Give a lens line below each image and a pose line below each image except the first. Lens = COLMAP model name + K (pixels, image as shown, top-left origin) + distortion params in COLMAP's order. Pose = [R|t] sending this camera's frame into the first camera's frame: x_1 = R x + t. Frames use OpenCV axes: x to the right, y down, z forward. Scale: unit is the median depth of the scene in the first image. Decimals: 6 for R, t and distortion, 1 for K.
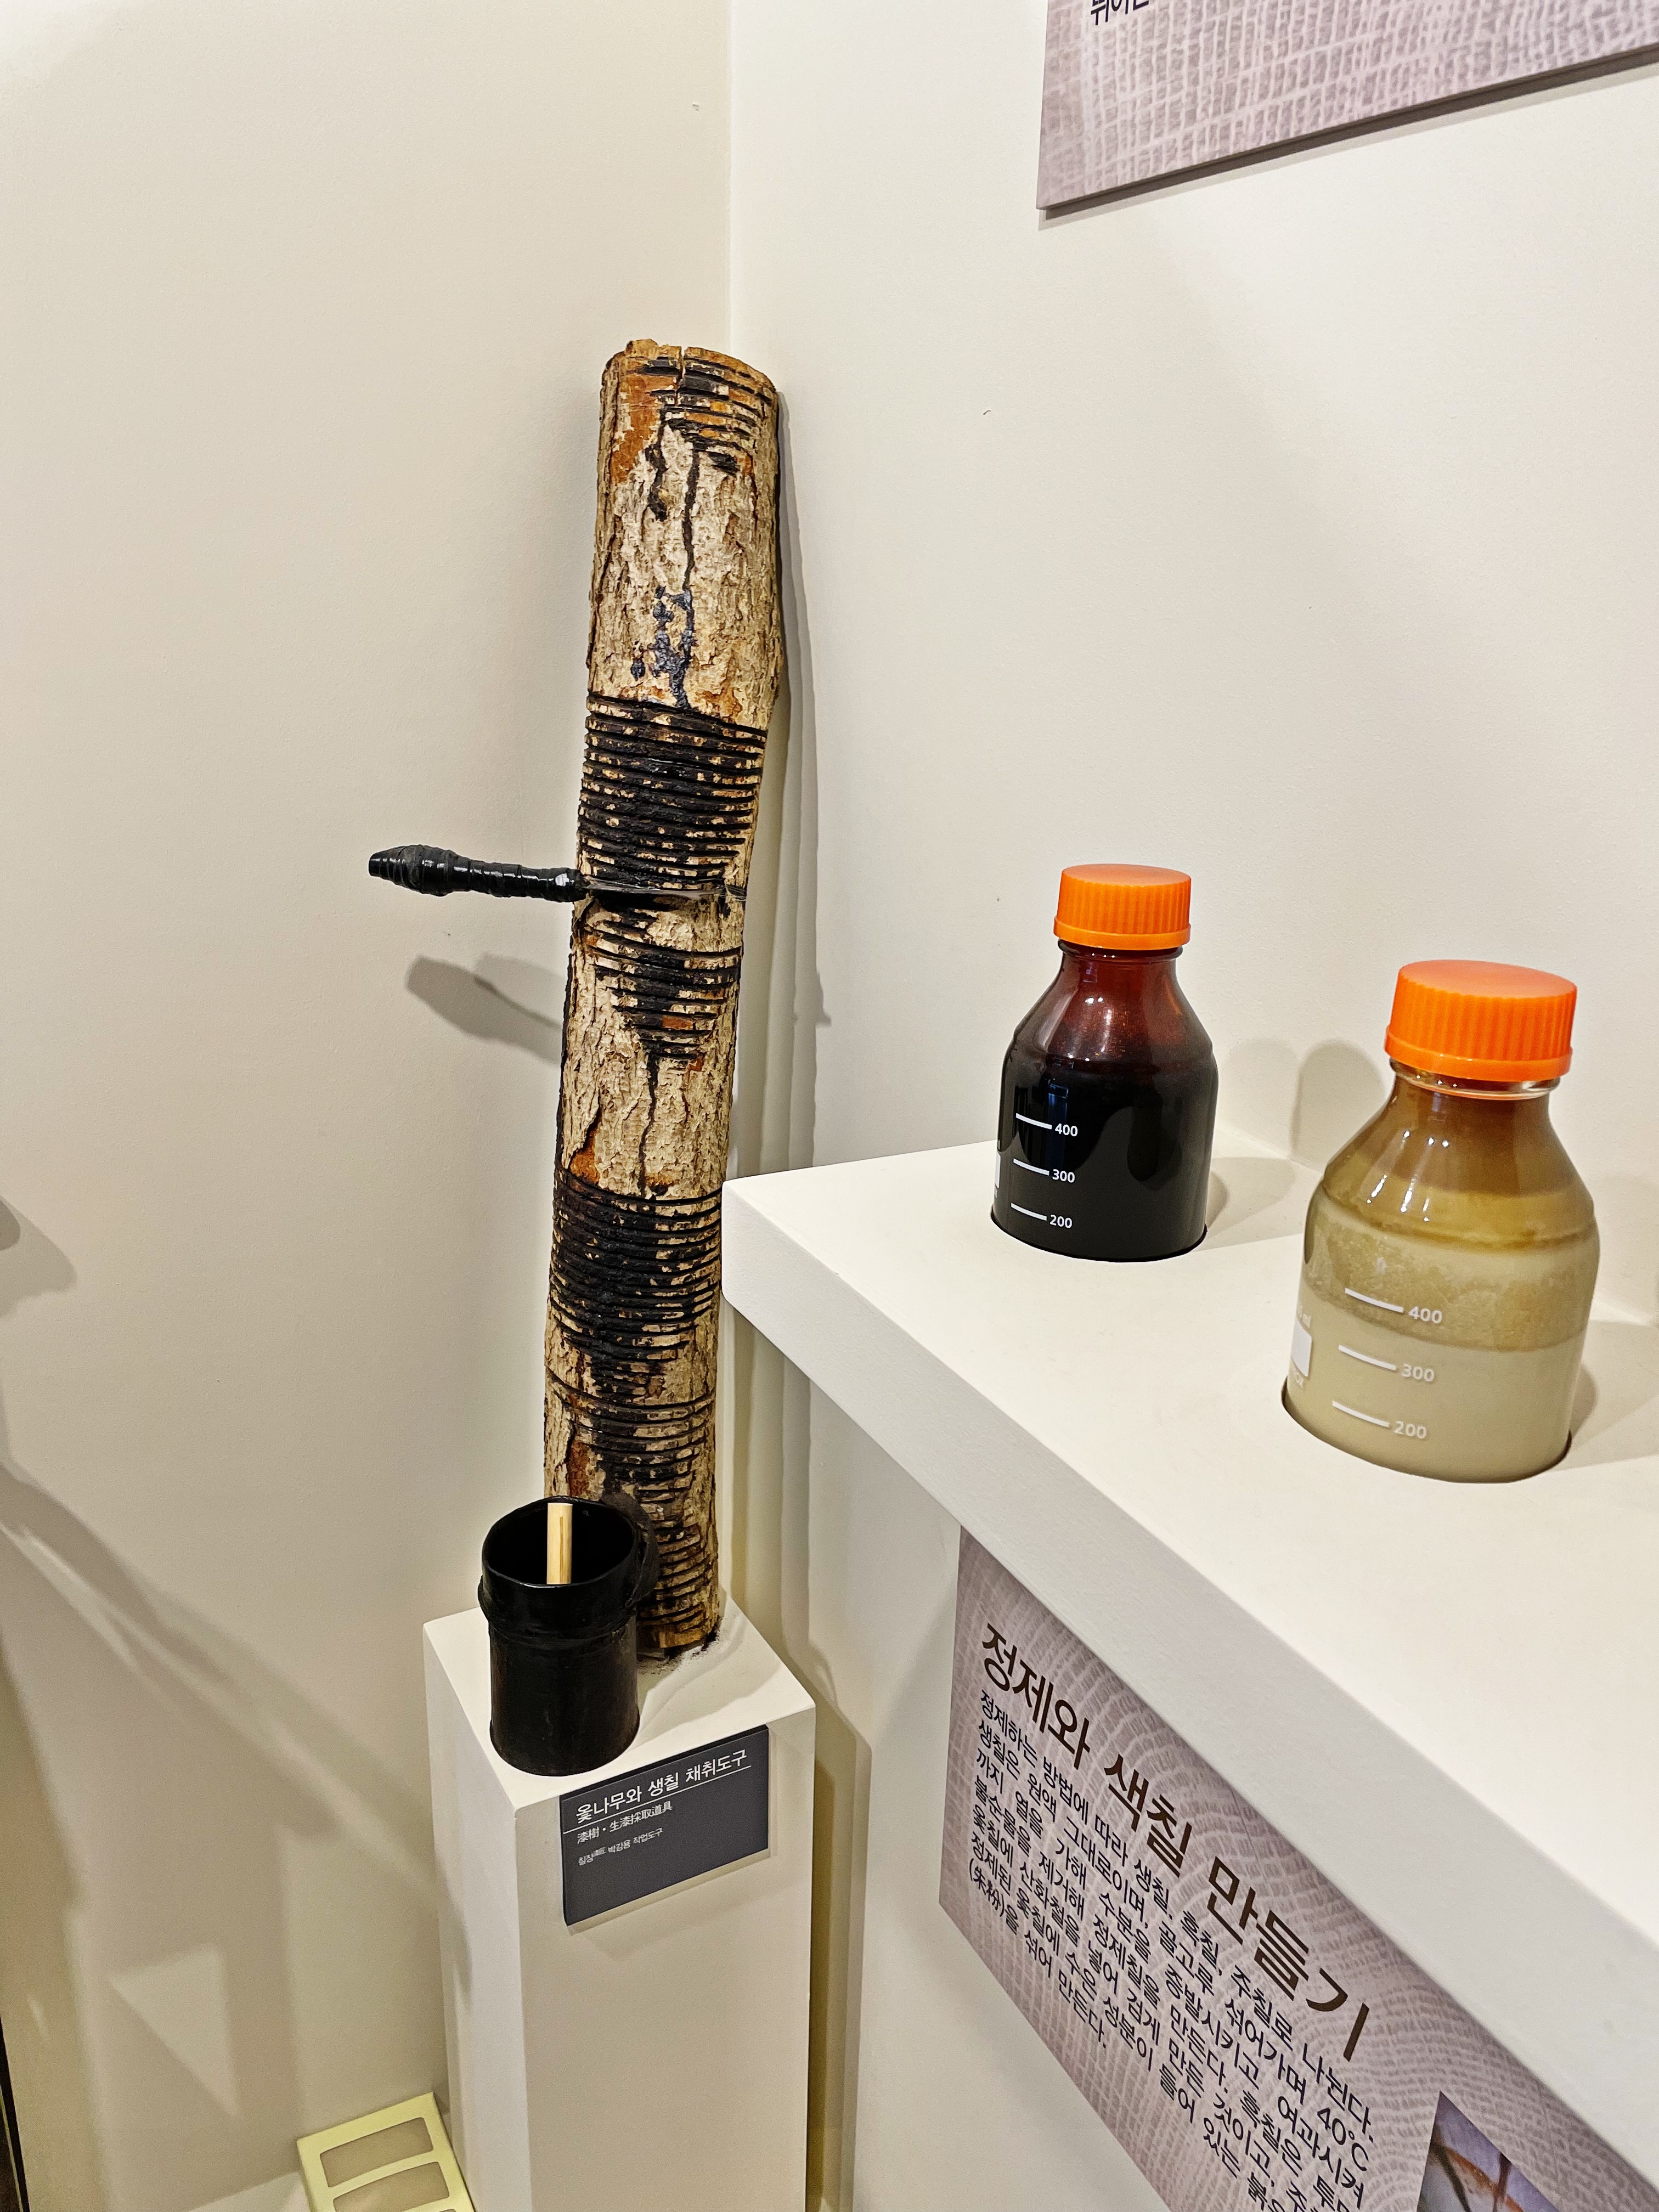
lens RADIAL K [[1709.7, 0, 835.8], [0, 1709.7, 1181.3], [0, 0, 1]] dist [0.101323, -0.178124]
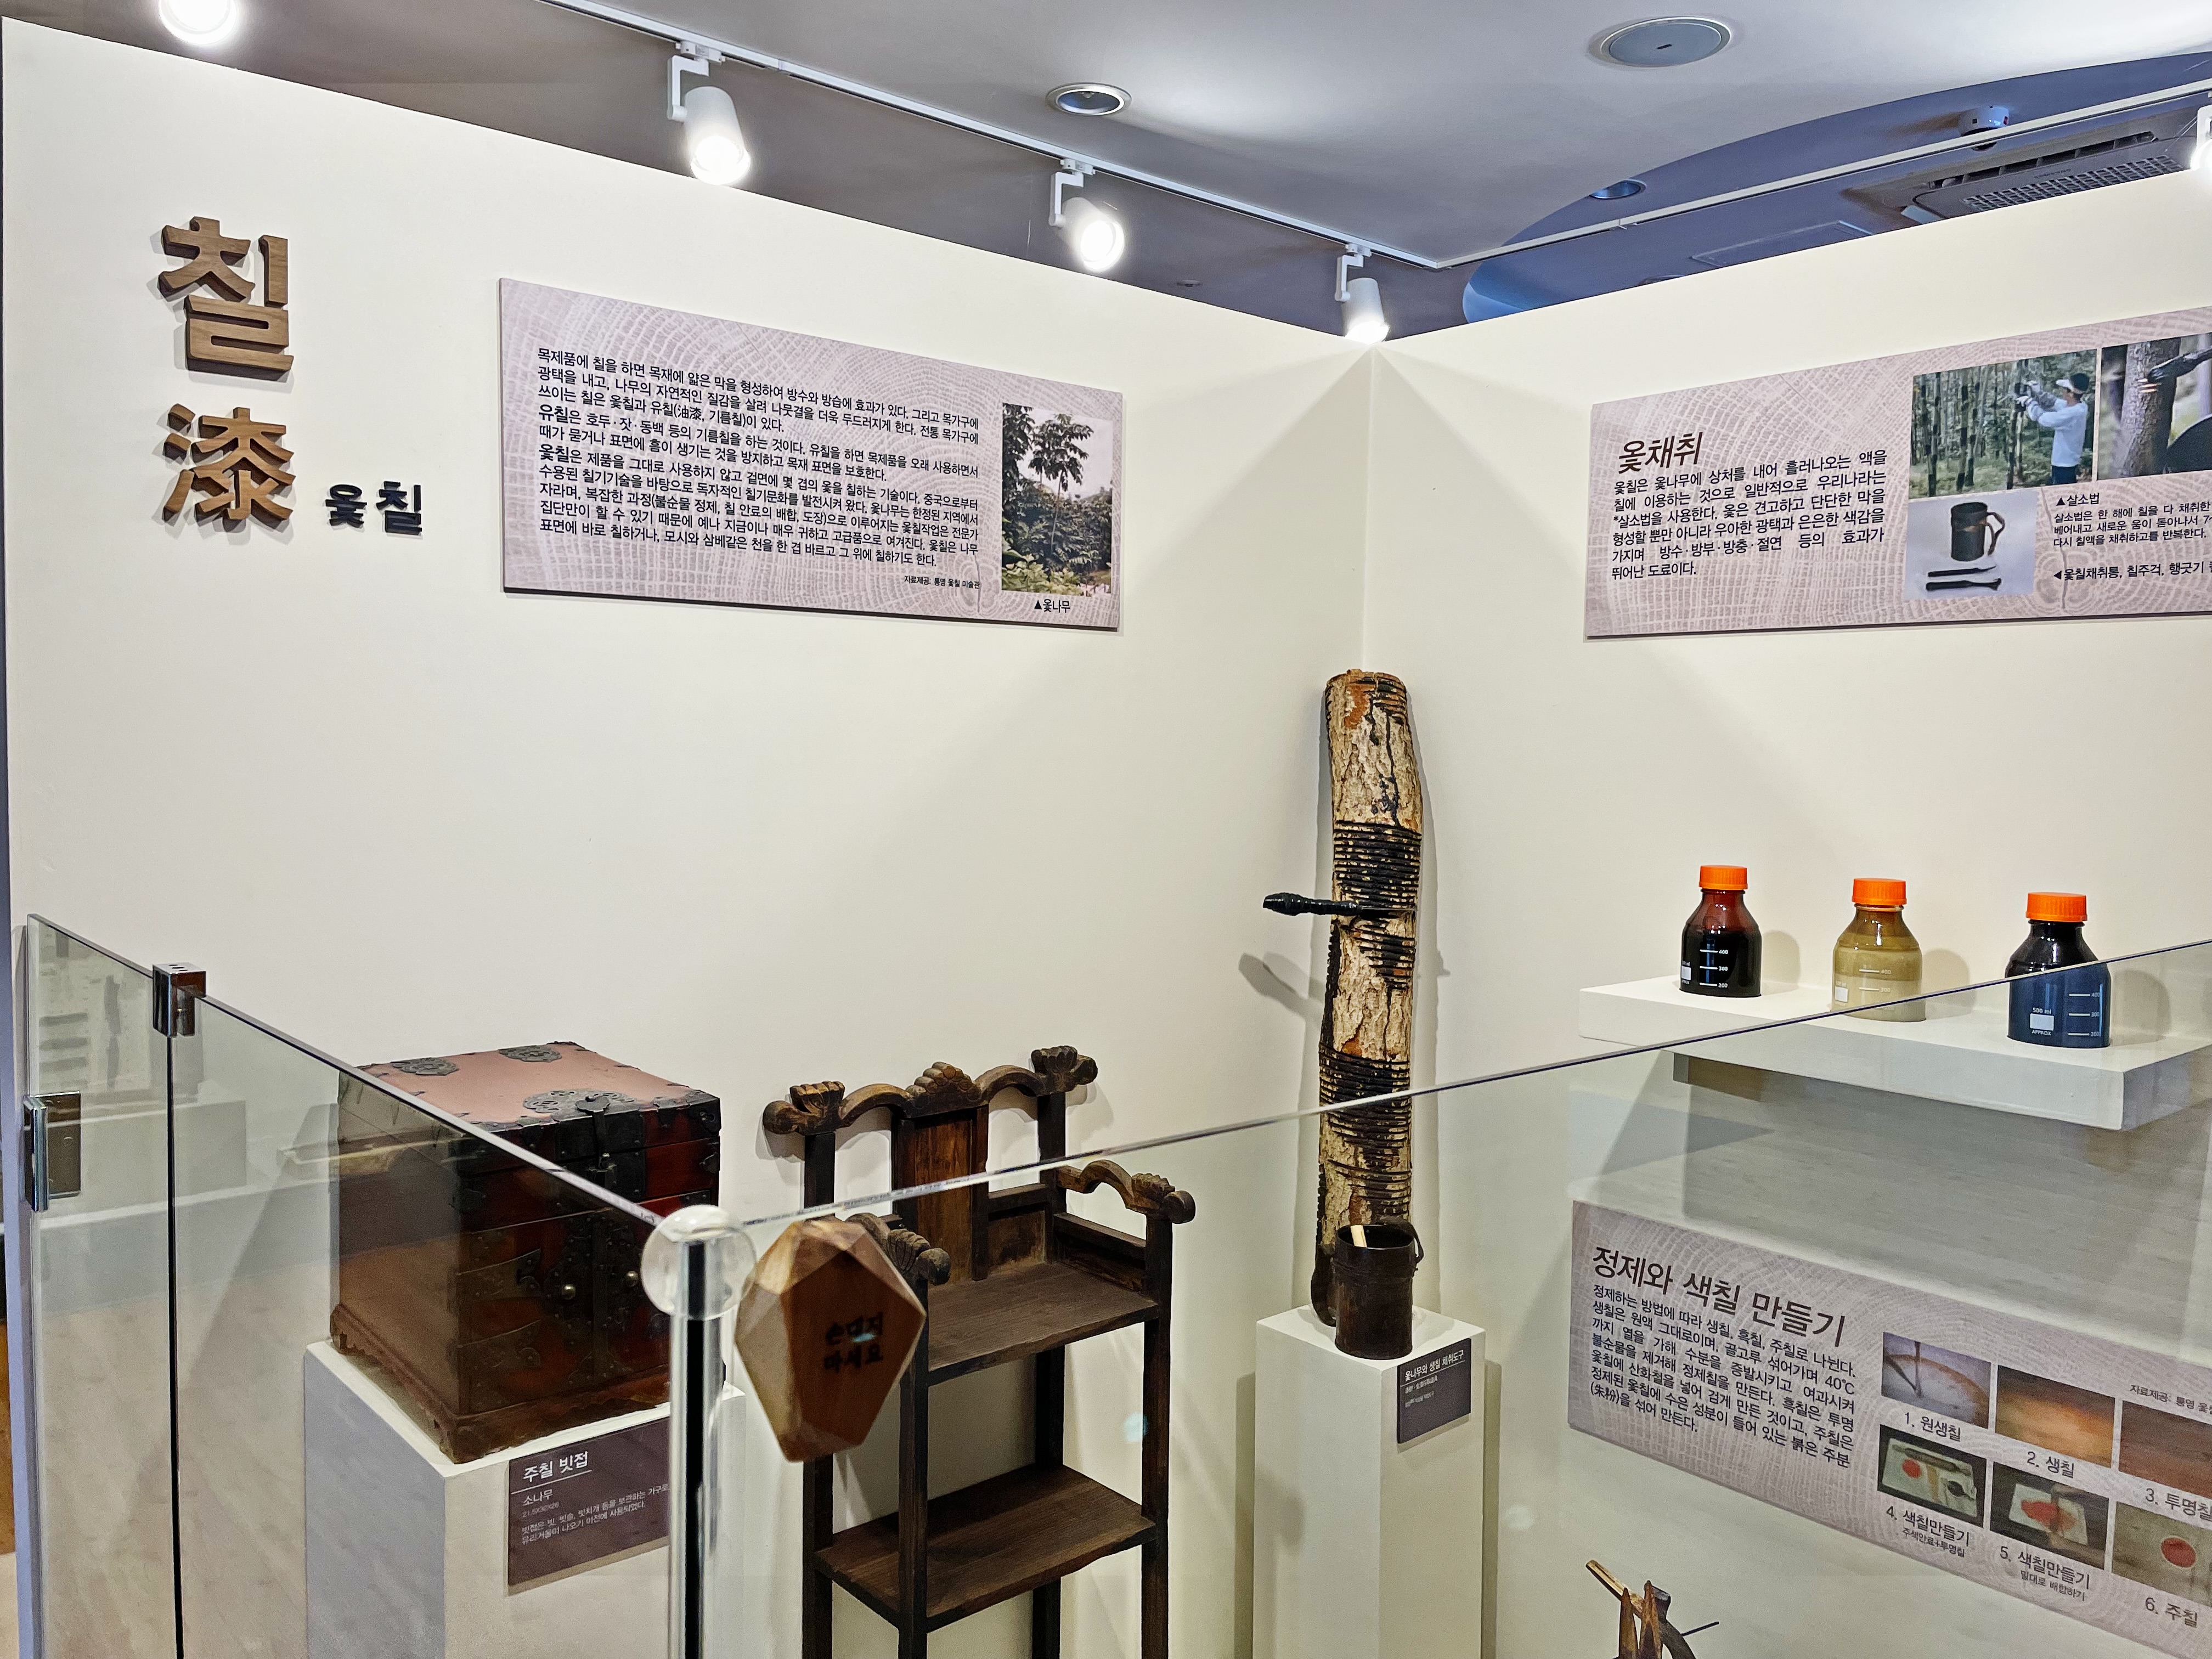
lens RADIAL K [[1703.2, 0, 1106.0], [0, 1703.2, 829.5], [0, 0, 1]] dist [0.004619, -0.072851]
pose [[0.975923, -0.027539, 0.216372, -0.910383], [0.087646, 0.957900, -0.273398, 0.282984], [-0.199733, 0.285779, 0.937250, -0.933709]]
